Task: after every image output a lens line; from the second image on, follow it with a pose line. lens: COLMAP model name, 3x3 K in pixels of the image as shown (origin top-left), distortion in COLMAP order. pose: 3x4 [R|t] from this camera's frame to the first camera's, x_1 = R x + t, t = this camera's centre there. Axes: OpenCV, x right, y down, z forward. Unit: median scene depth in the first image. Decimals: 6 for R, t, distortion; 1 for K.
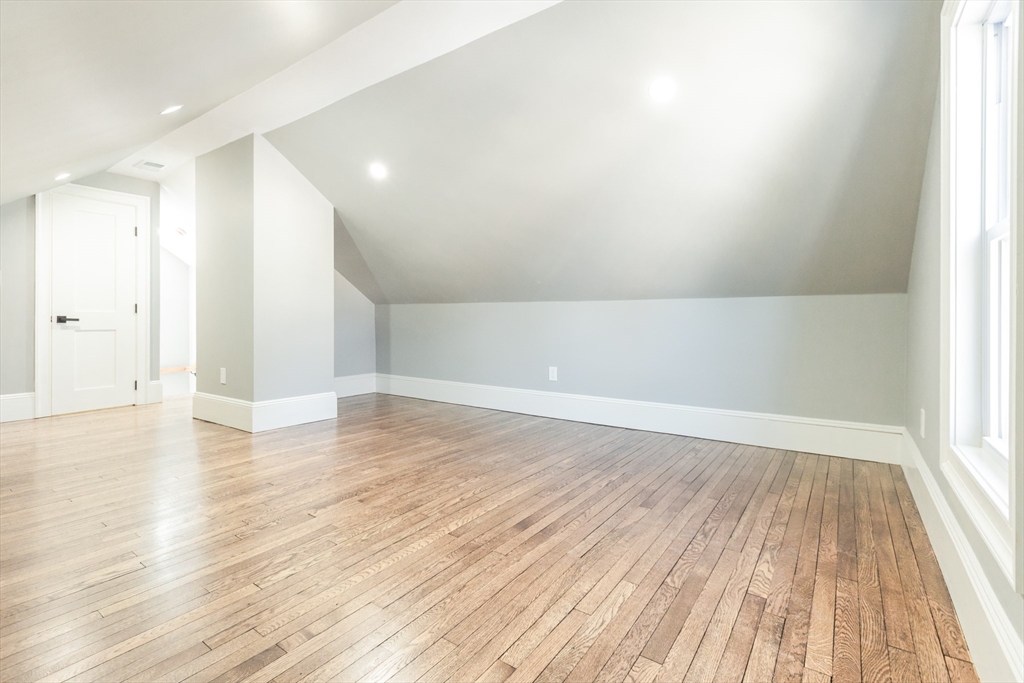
lens RADIAL K [[480.8, 0, 507.0], [0, 480.8, 332.4], [0, 0, 1]] dist [0.001728, -0.000418]
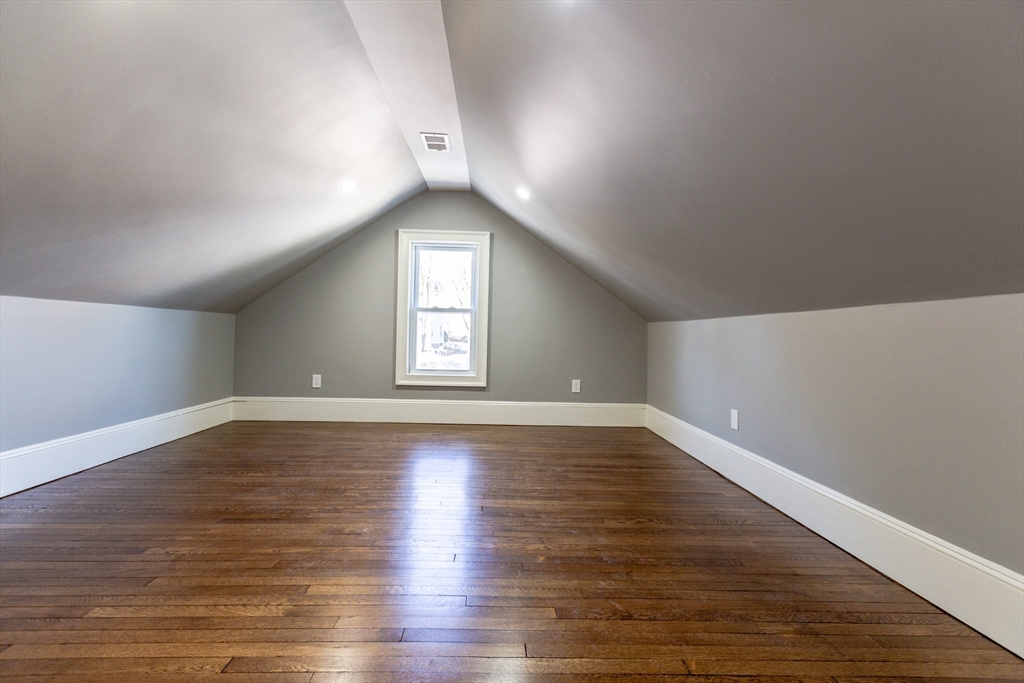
lens RADIAL K [[480.8, 0, 506.6], [0, 480.8, 338.7], [0, 0, 1]] dist [0.001728, -0.000418]
pose [[-0.616949, -0.013968, 0.786879, -1.108938], [-0.003757, 0.999883, 0.014803, -0.035043], [-0.786994, 0.006177, -0.616930, 1.377022]]
